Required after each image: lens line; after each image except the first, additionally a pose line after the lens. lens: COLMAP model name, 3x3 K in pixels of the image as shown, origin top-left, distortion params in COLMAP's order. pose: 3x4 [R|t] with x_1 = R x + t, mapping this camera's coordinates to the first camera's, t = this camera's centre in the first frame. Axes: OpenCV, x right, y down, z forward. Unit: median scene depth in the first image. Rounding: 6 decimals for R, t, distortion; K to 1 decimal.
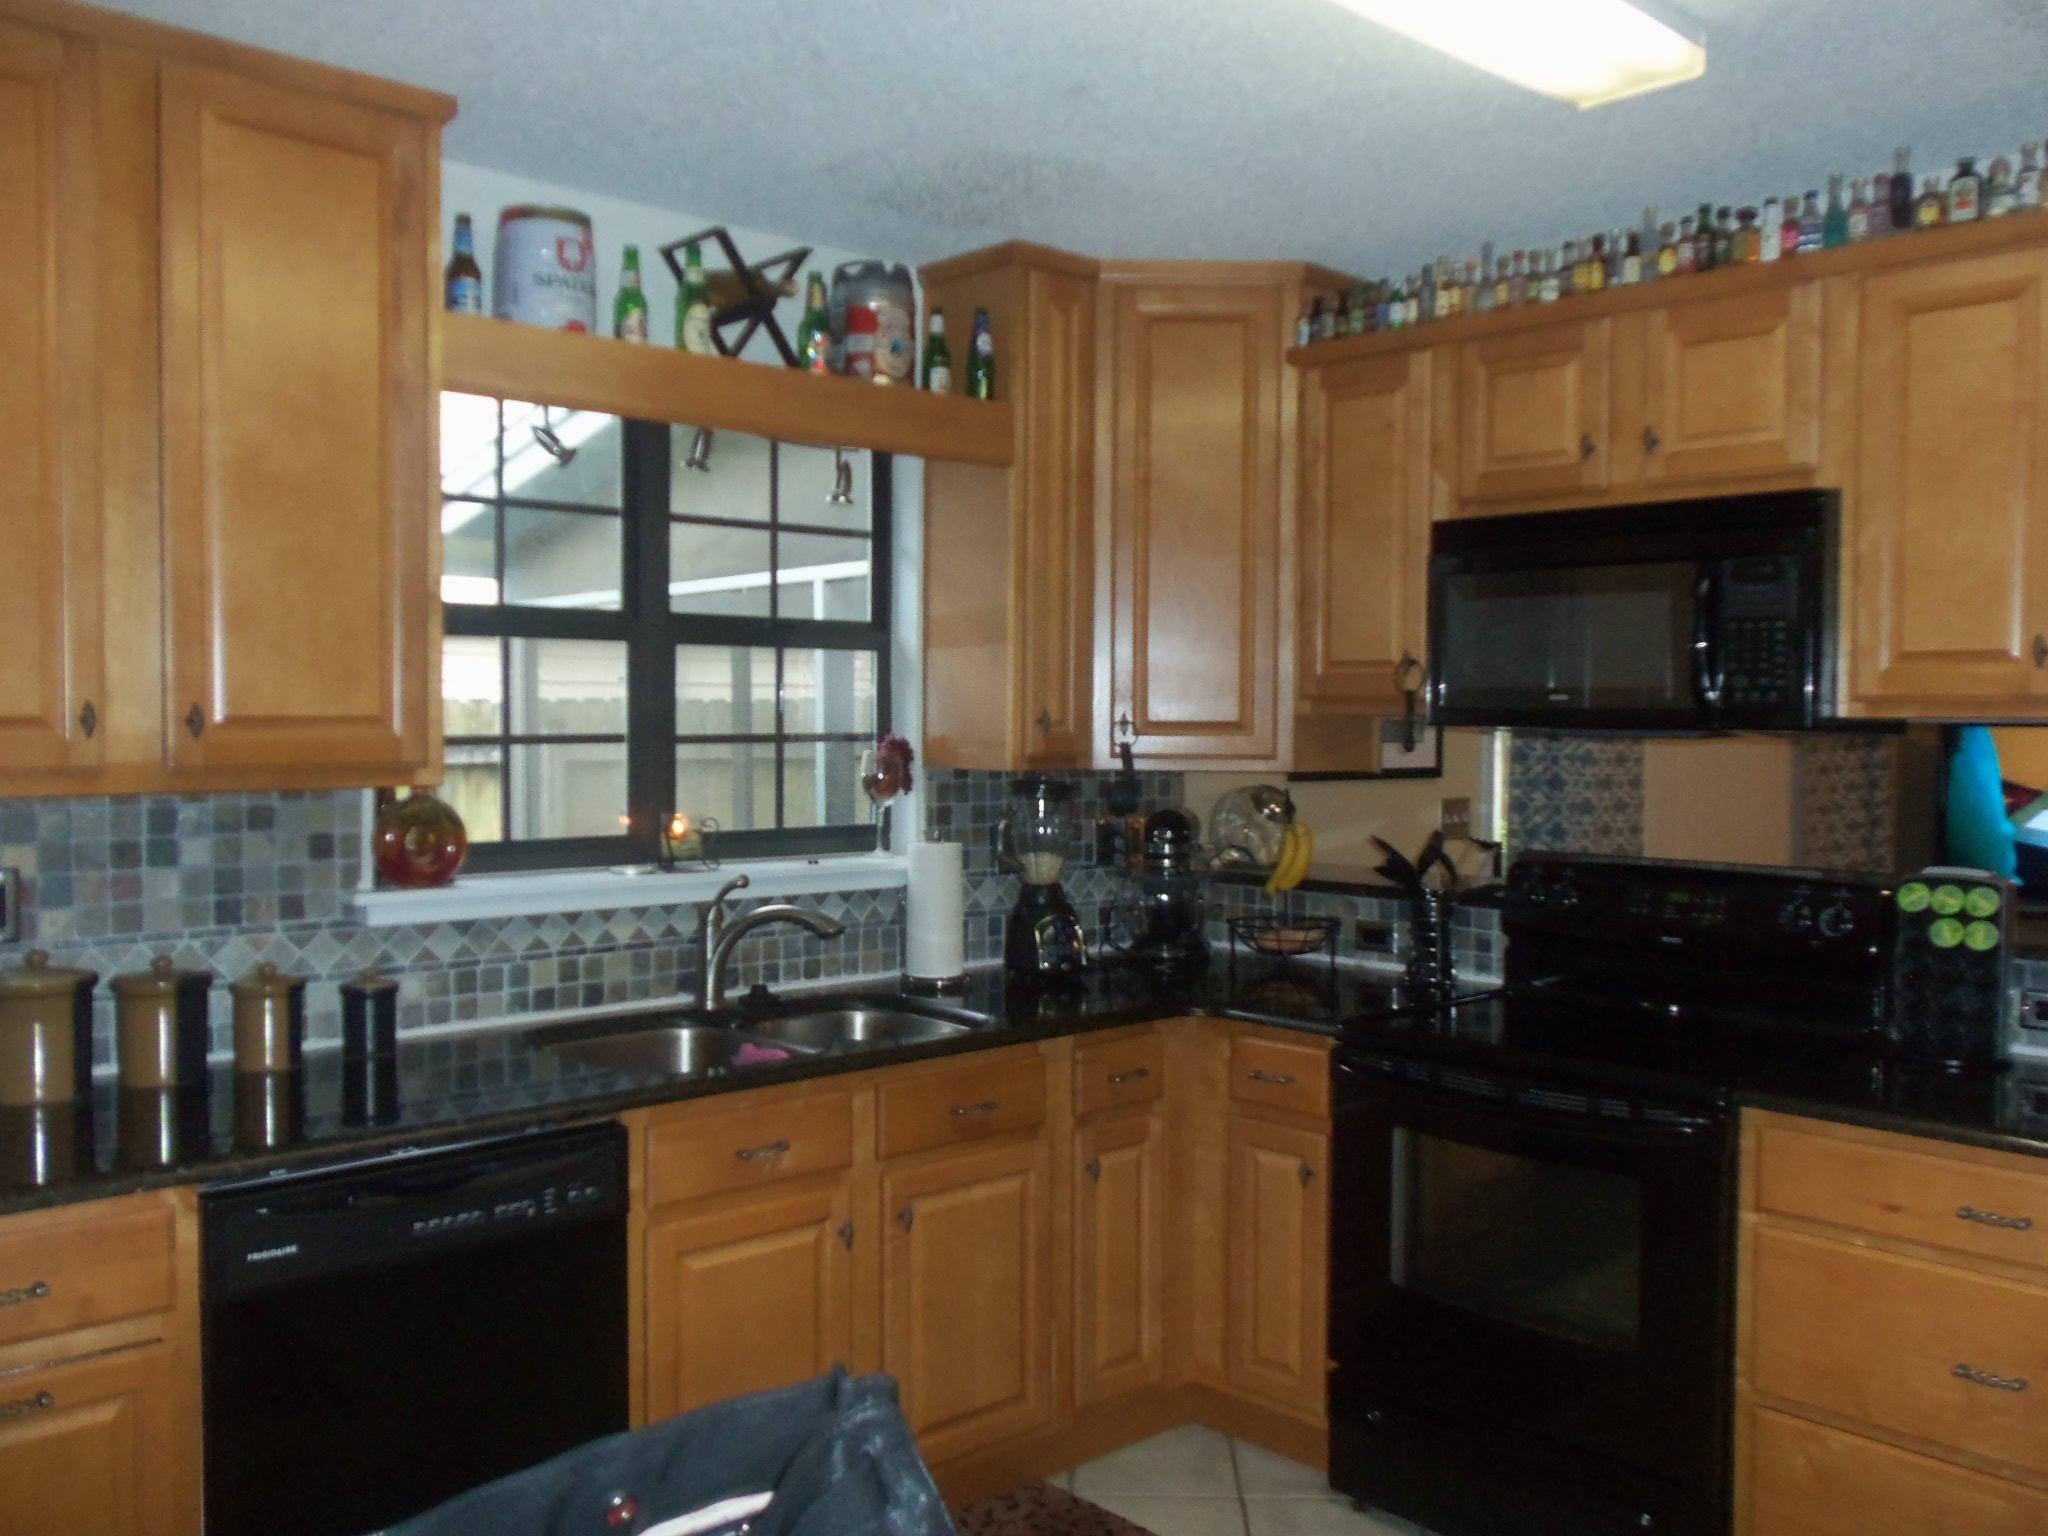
lens RADIAL K [[1687.5, 0, 1030.1], [0, 1687.5, 757.2], [0, 0, 1]] dist [0.000211, -0.011782]
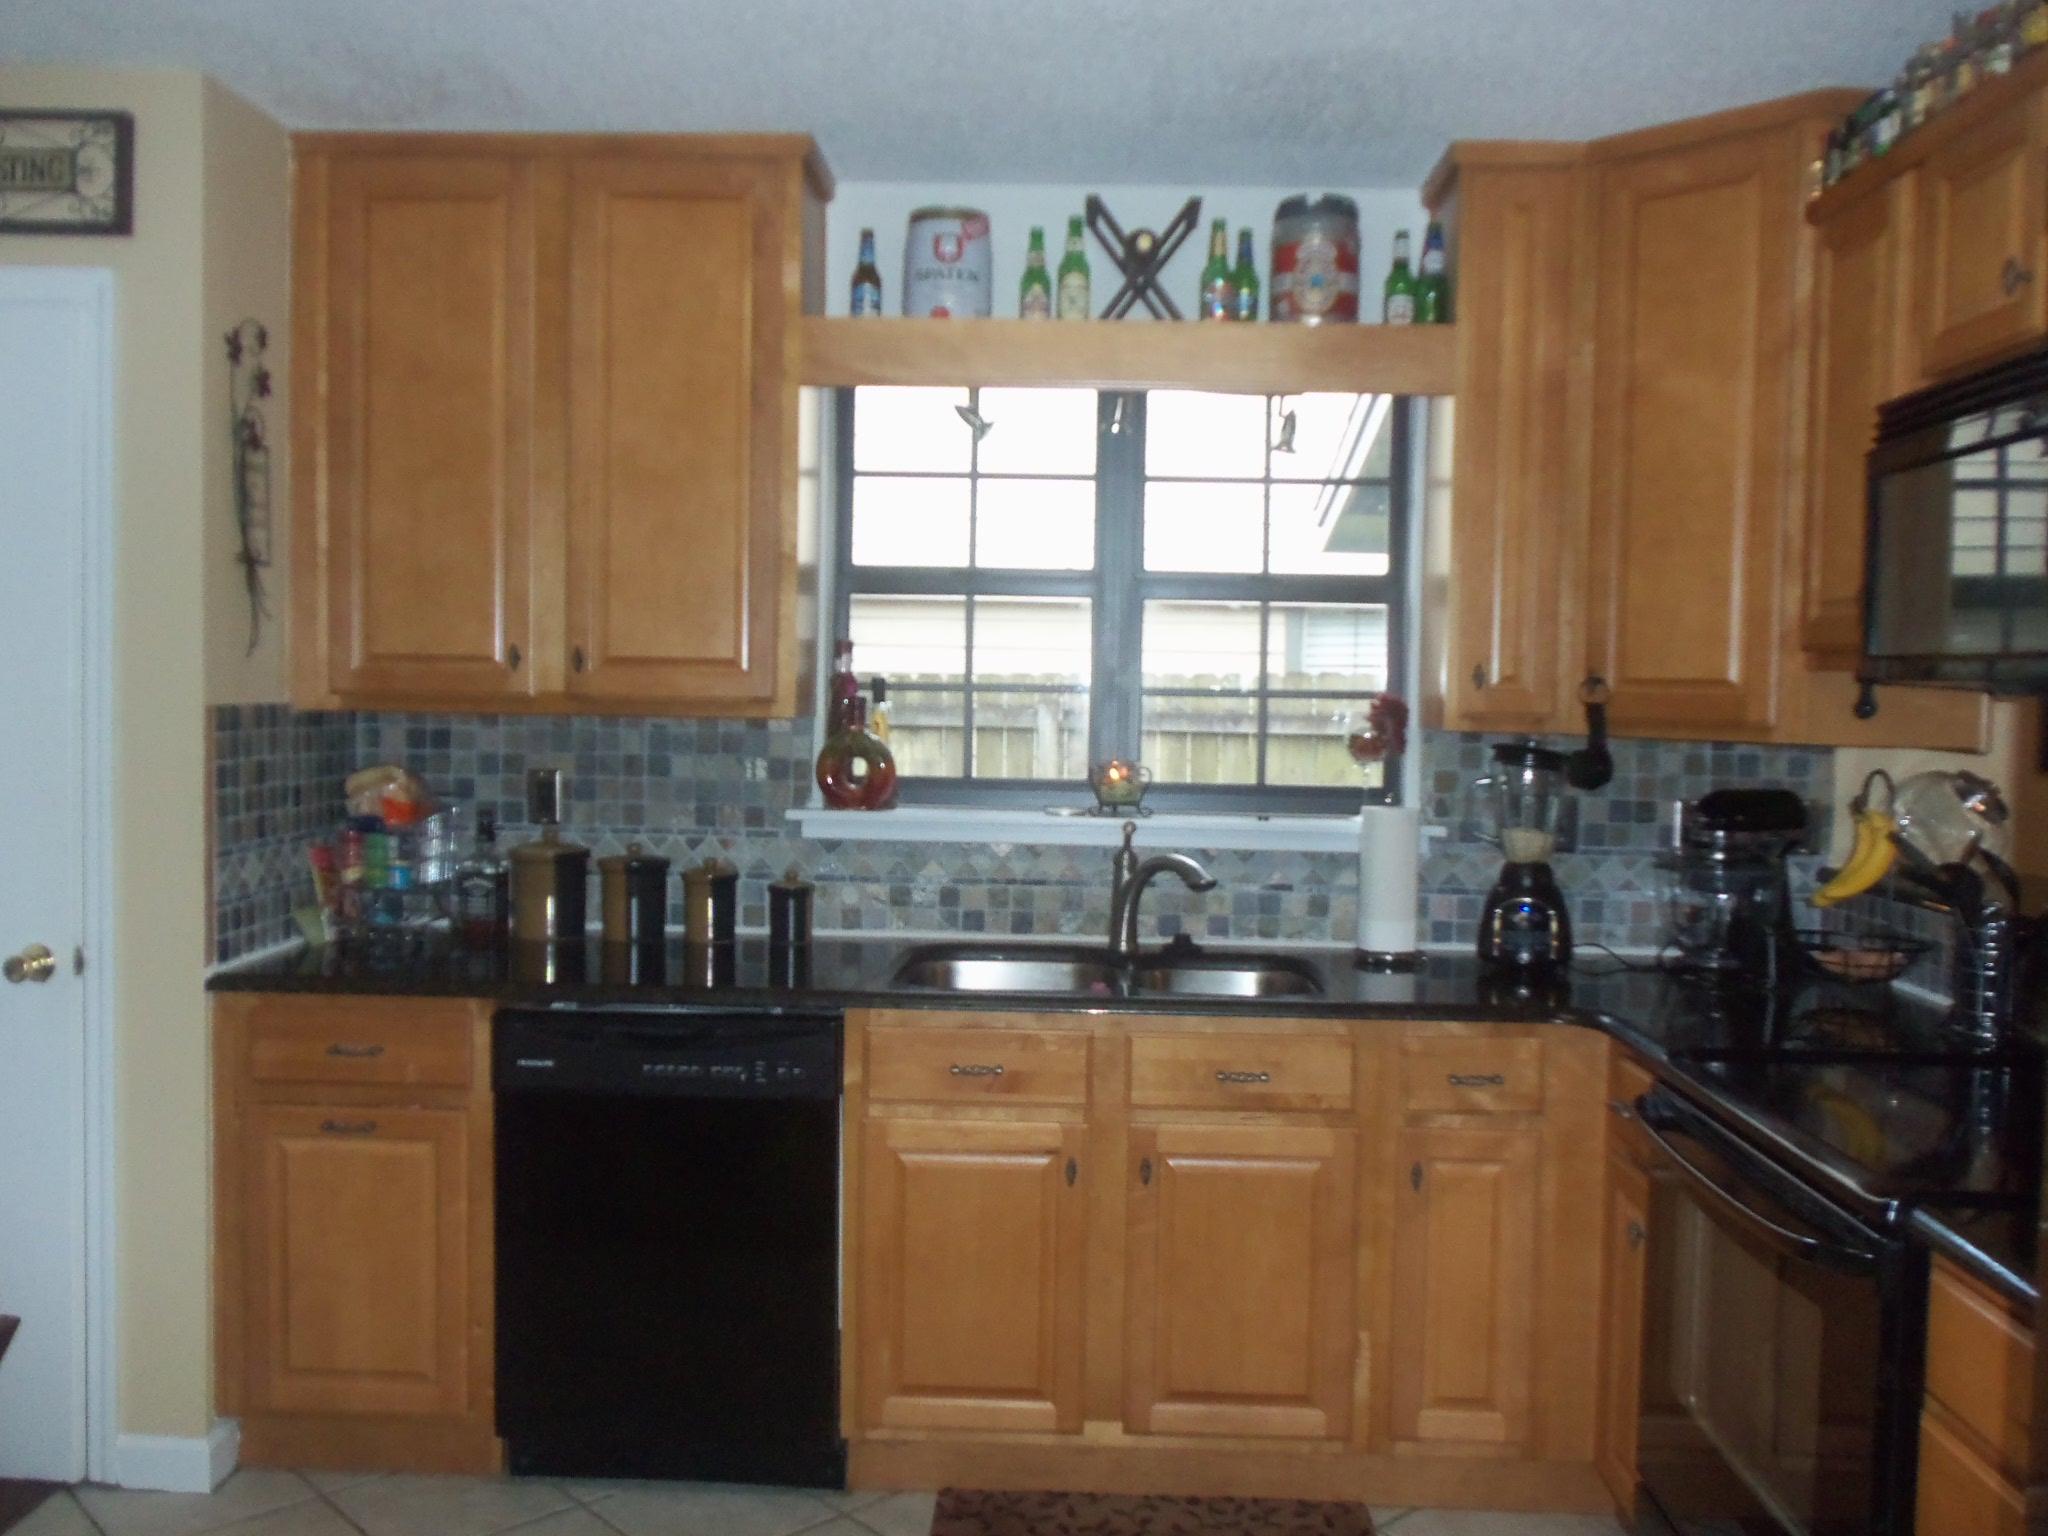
lens RADIAL K [[1687.5, 0, 1030.1], [0, 1687.5, 757.2], [0, 0, 1]] dist [0.000211, -0.011782]
pose [[0.725423, 0.038353, -0.687234, 0.549090], [-0.034156, 0.999222, 0.019710, 0.013609], [0.687455, 0.009175, 0.726169, 0.236263]]
